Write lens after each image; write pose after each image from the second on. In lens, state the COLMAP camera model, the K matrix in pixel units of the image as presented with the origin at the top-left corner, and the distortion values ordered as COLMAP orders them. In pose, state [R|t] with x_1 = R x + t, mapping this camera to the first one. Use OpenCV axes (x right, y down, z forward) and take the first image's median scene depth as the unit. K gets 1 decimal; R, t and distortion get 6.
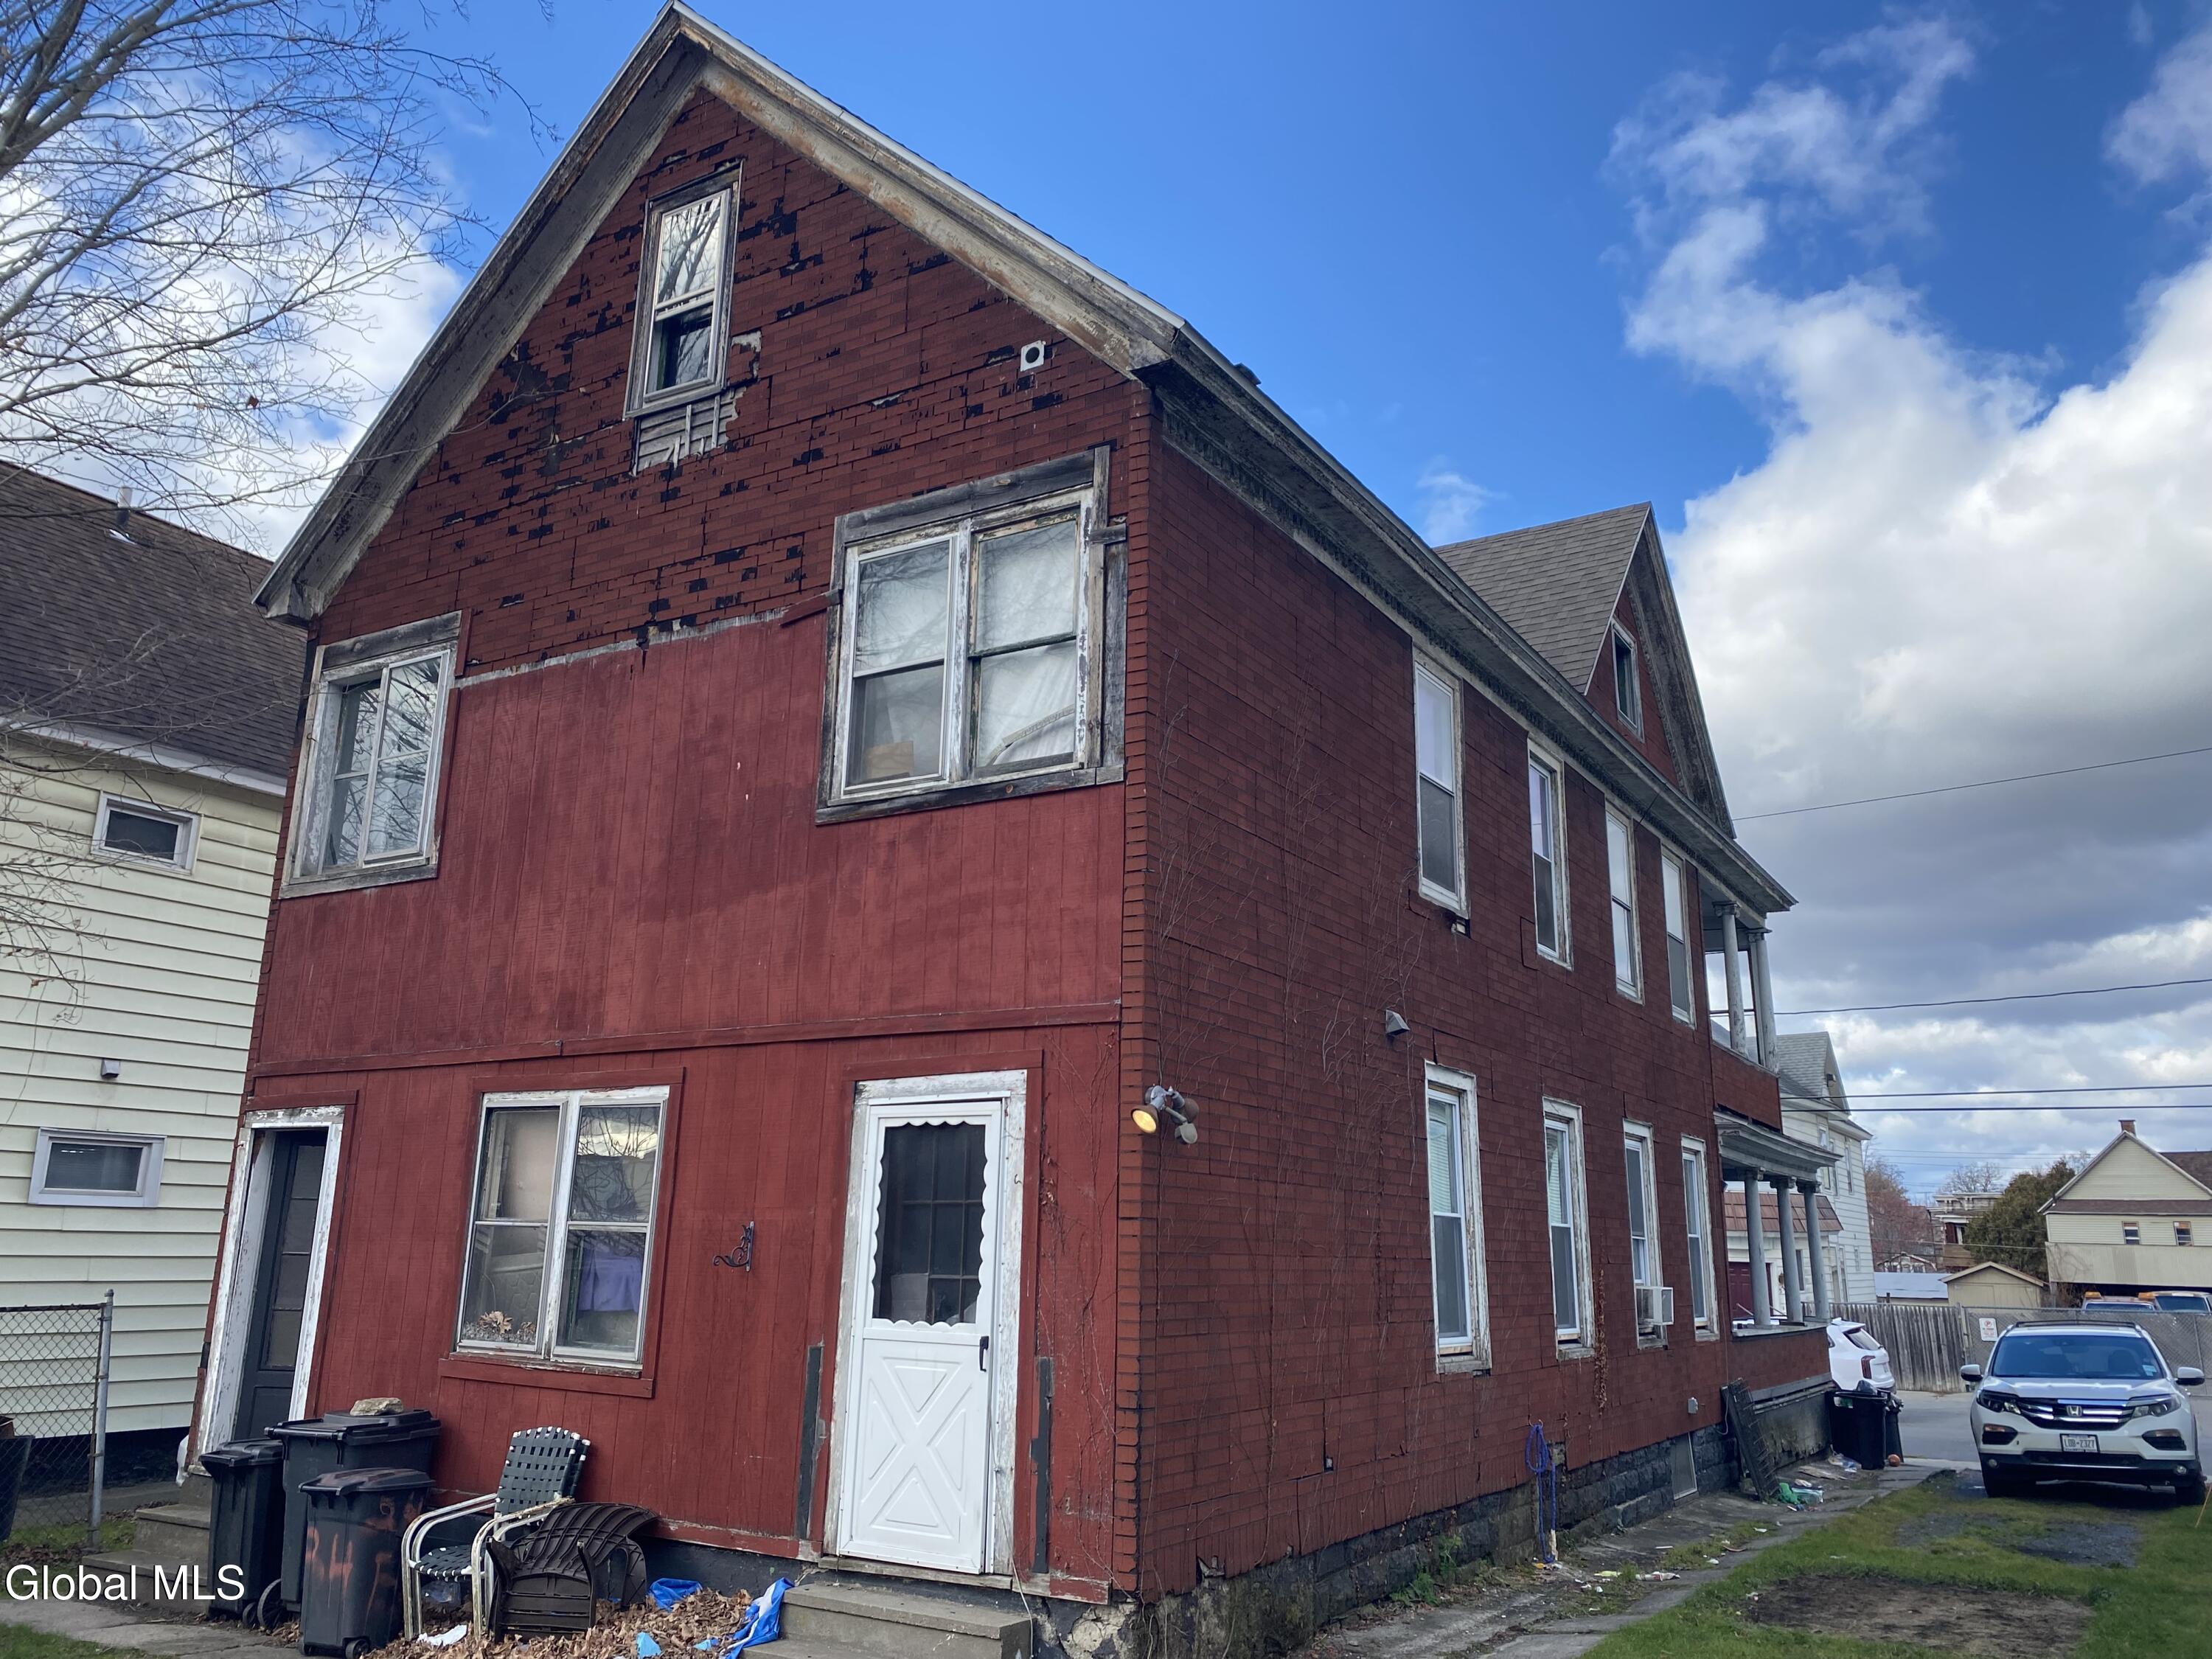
lens RADIAL K [[1684.9, 0, 1106.0], [0, 1684.9, 829.5], [0, 0, 1]] dist [0.195308, -0.607021]
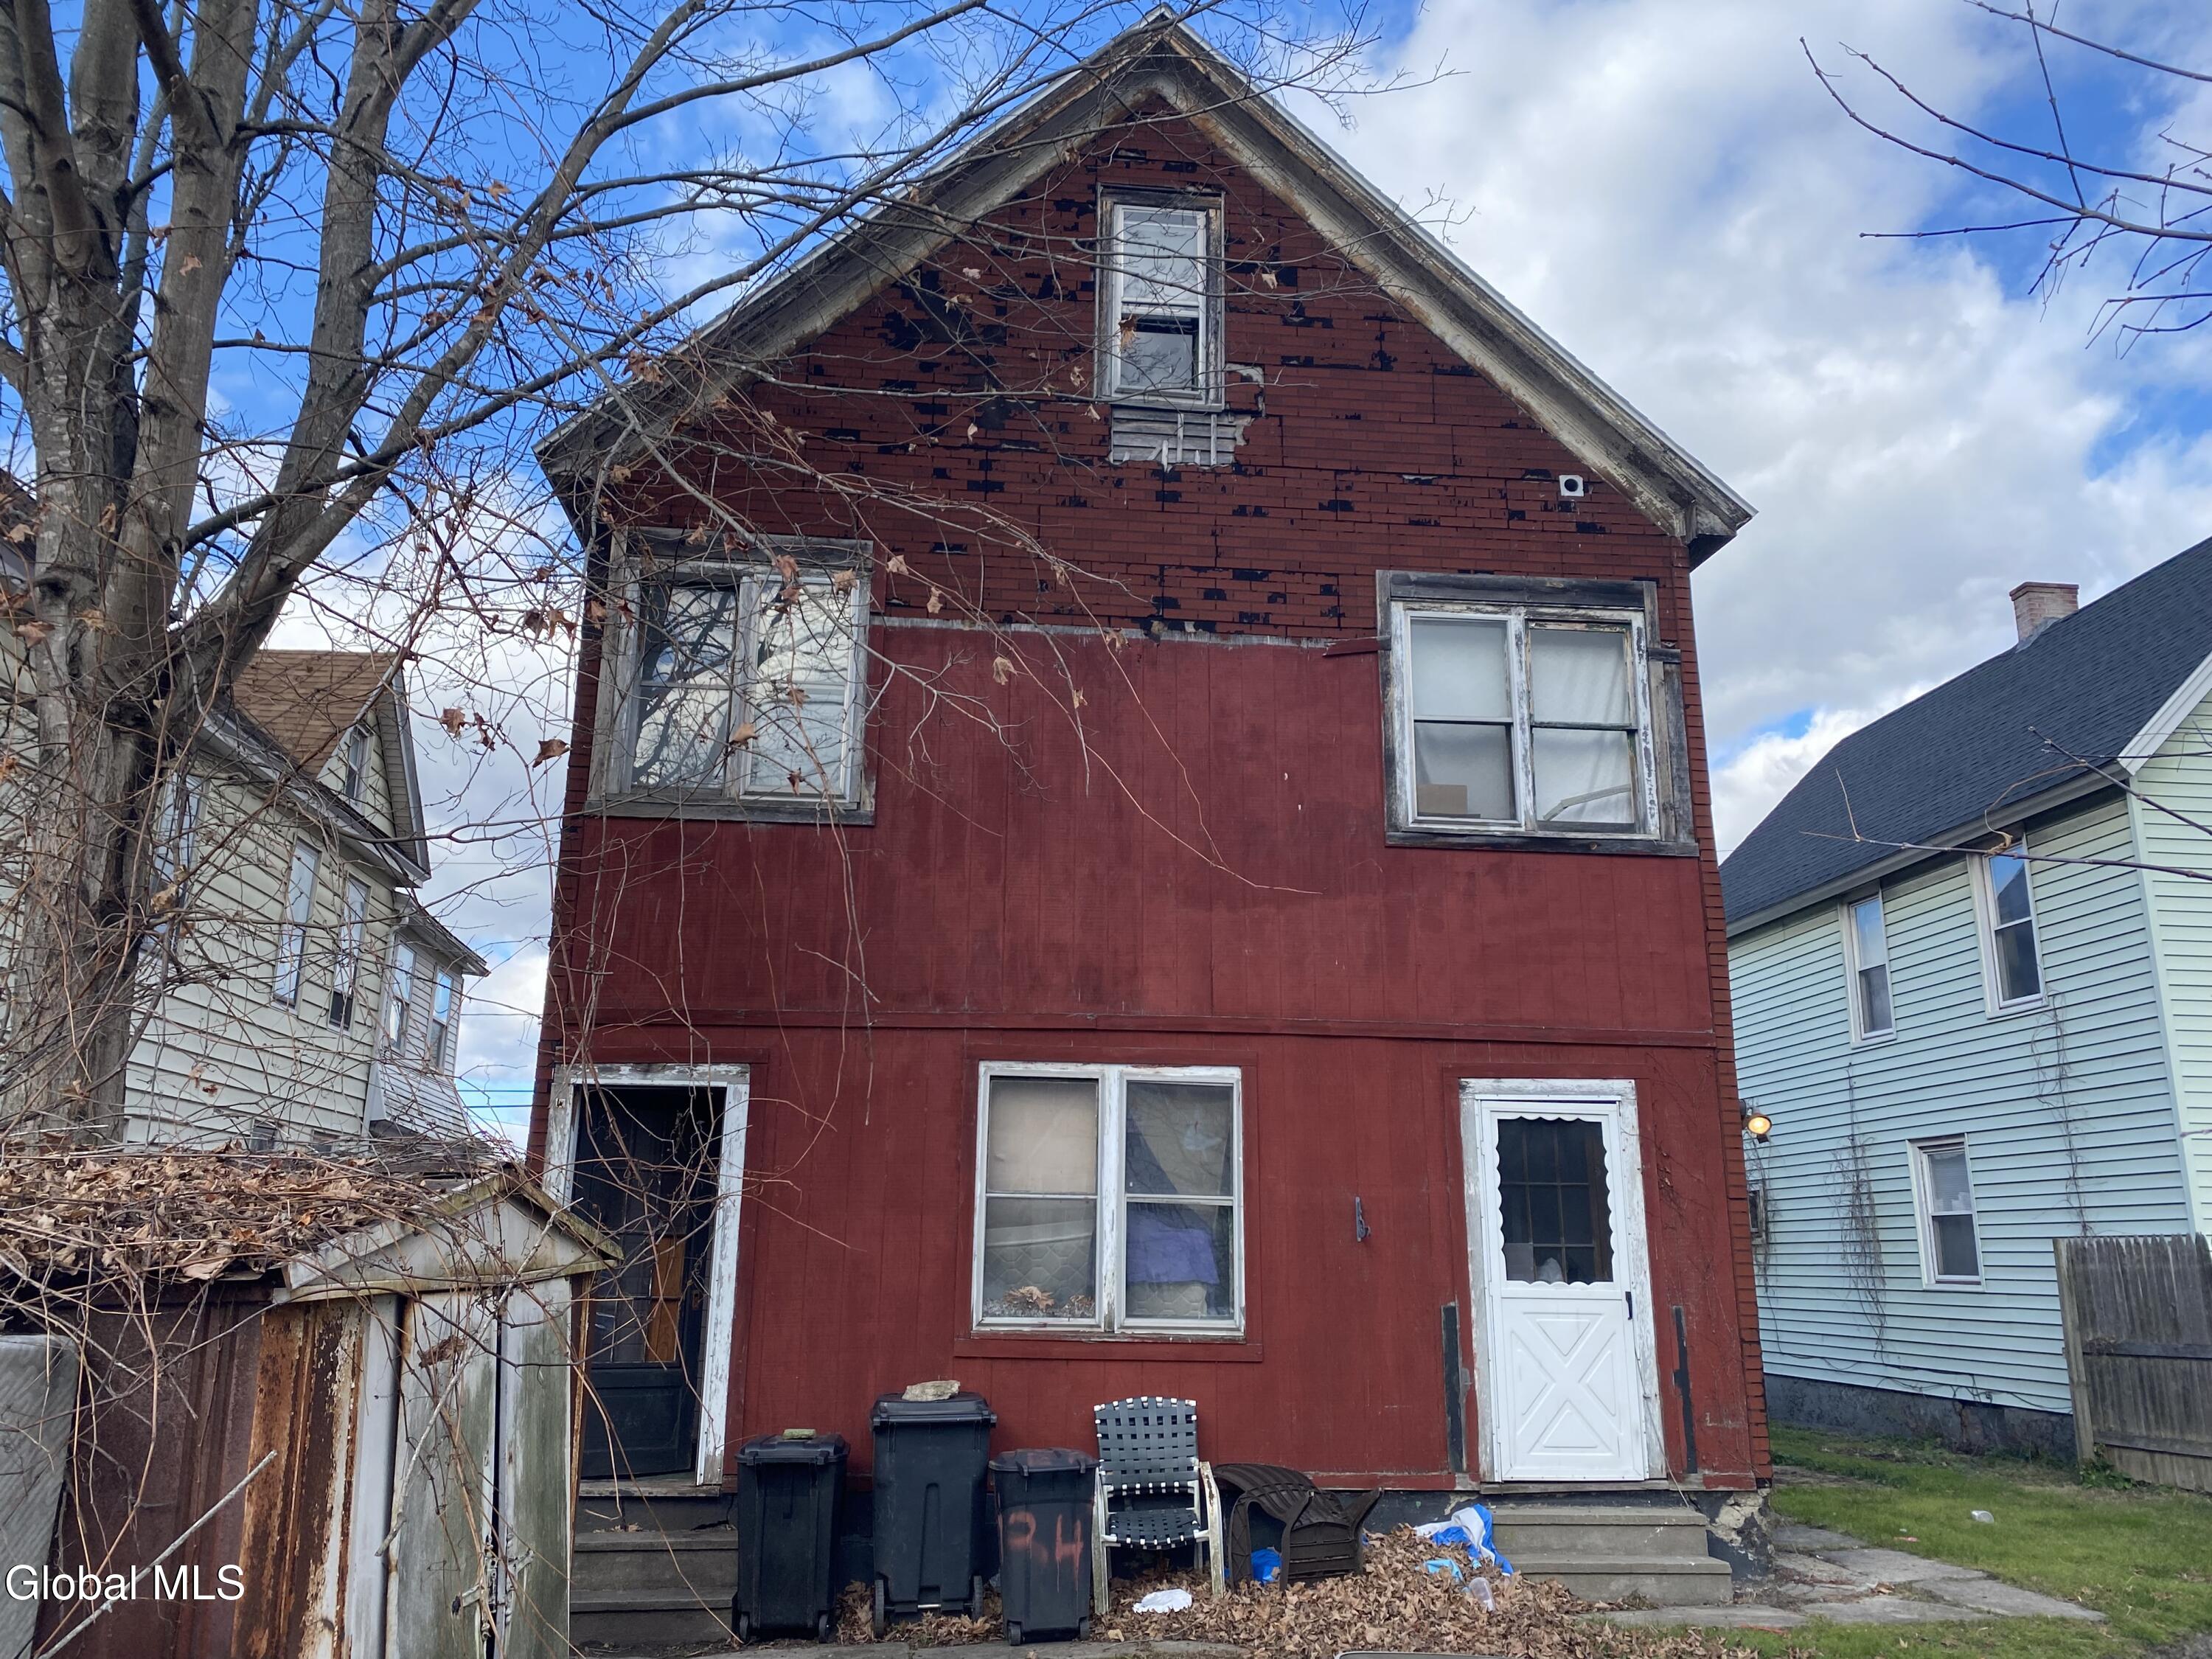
lens RADIAL K [[1684.9, 0, 1106.0], [0, 1684.9, 829.5], [0, 0, 1]] dist [0.195308, -0.607021]
pose [[0.793027, 0.137230, 0.593528, -0.972346], [-0.140111, 0.989265, -0.041524, 0.058620], [-0.592855, -0.050230, 0.803741, 0.205607]]
